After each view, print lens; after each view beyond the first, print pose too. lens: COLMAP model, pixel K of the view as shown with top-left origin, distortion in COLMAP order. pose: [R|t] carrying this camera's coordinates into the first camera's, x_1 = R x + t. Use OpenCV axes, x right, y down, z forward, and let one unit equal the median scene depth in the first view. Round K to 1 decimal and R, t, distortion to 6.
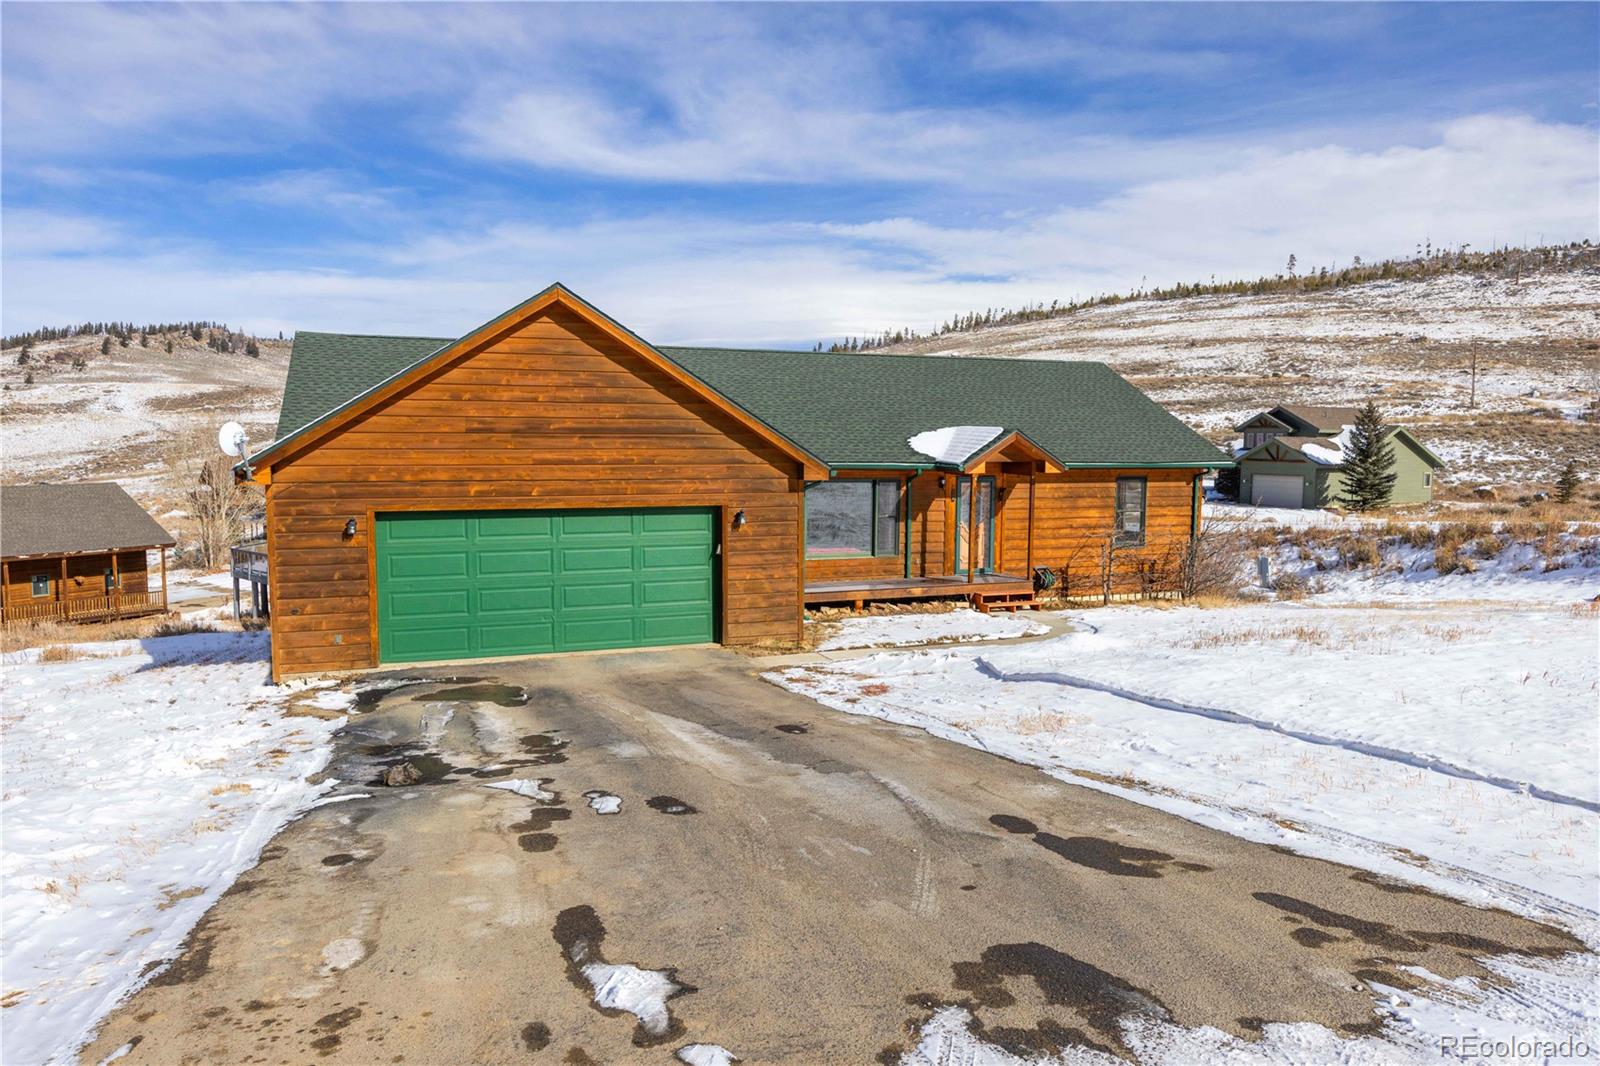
lens RADIAL K [[1124.4, 0, 836.7], [0, 1124.4, 573.8], [0, 0, 1]] dist [0.005810, 0.013297]
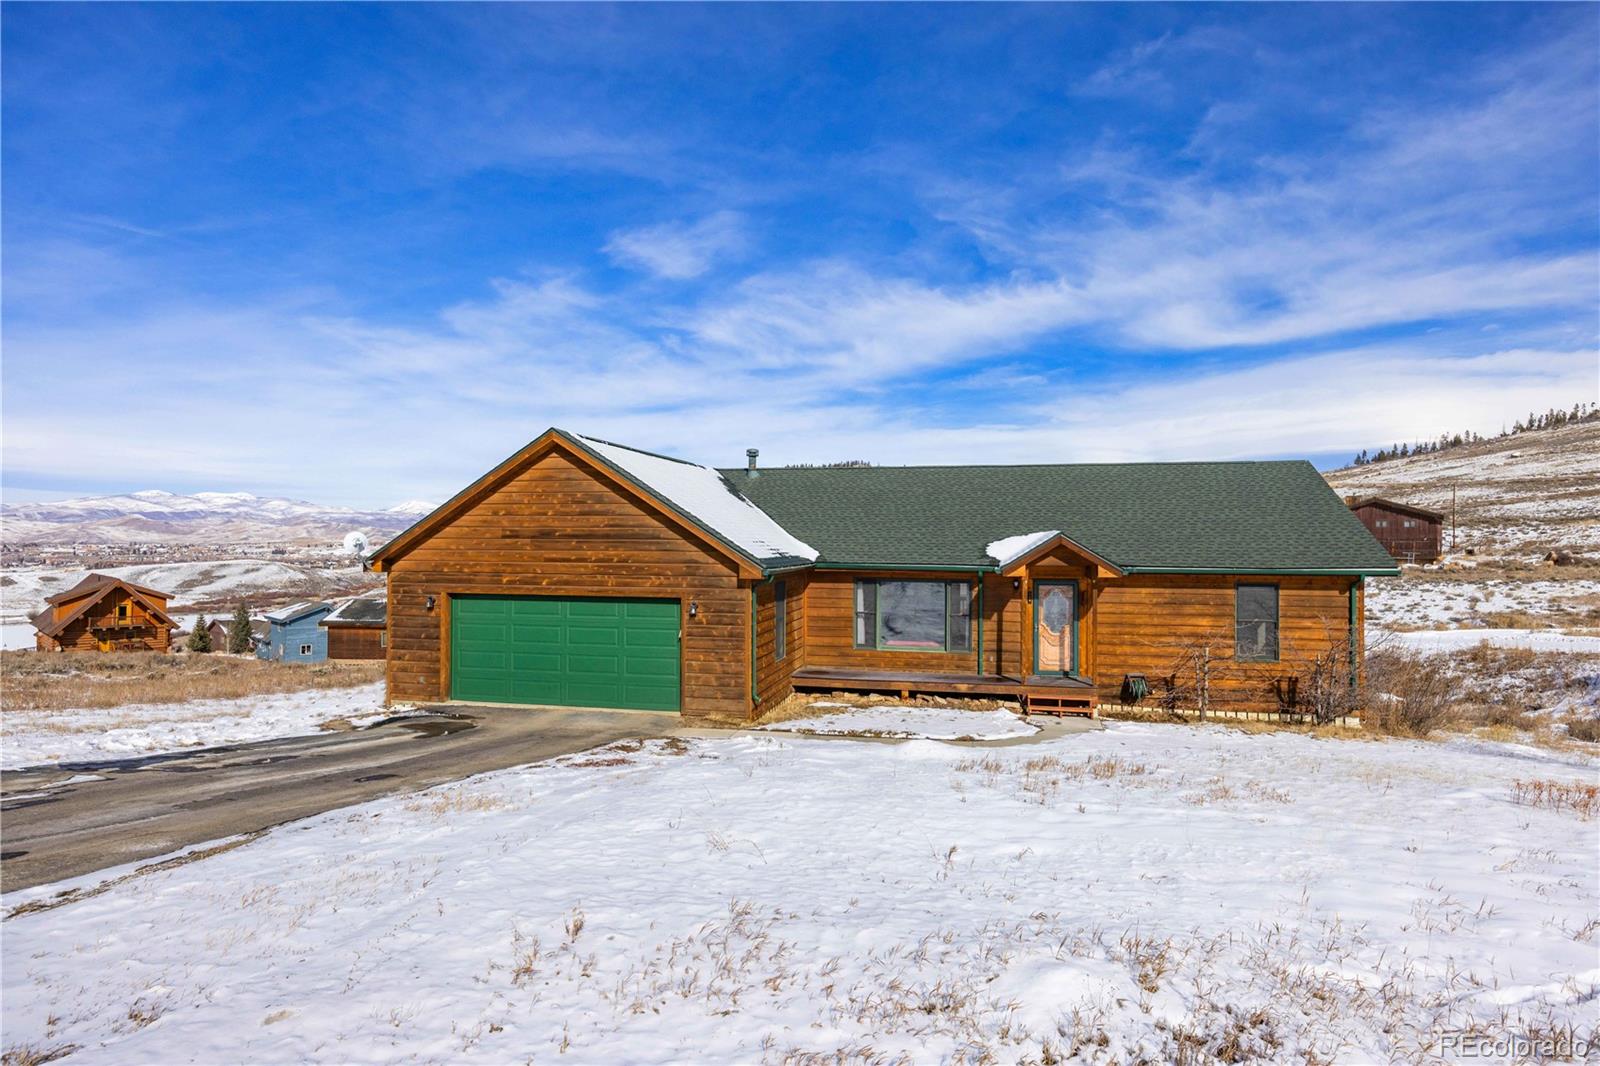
lens RADIAL K [[928.6, 0, 793.9], [0, 928.6, 527.7], [0, 0, 1]] dist [-0.011538, 0.001660]
pose [[0.819223, -0.008850, -0.573406, 0.428441], [-0.068534, 0.991204, -0.113213, -0.022513], [0.569365, 0.132045, 0.811411, 0.186379]]
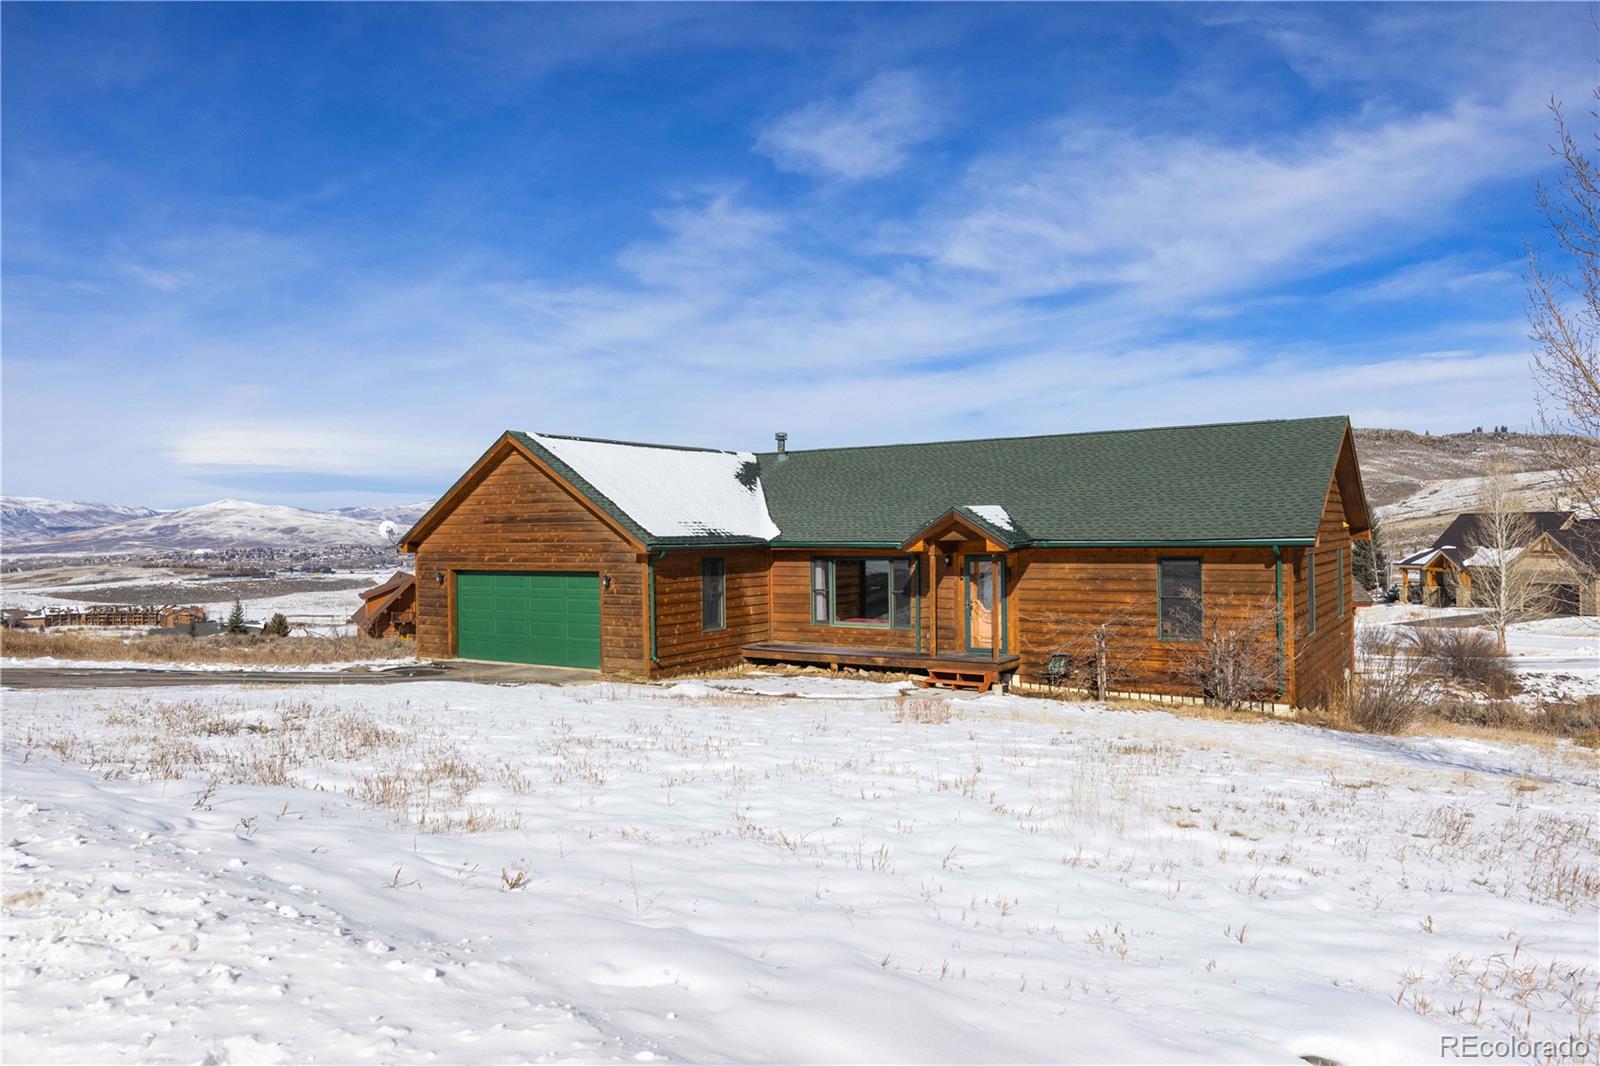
lens RADIAL K [[1124.4, 0, 763.7], [0, 1124.4, 524.7], [0, 0, 1]] dist [0.005810, 0.013297]
pose [[0.539427, -0.020690, -0.841778, 0.897101], [-0.085953, 0.993123, -0.079490, -0.017754], [0.837634, 0.115232, 0.533939, 0.310549]]
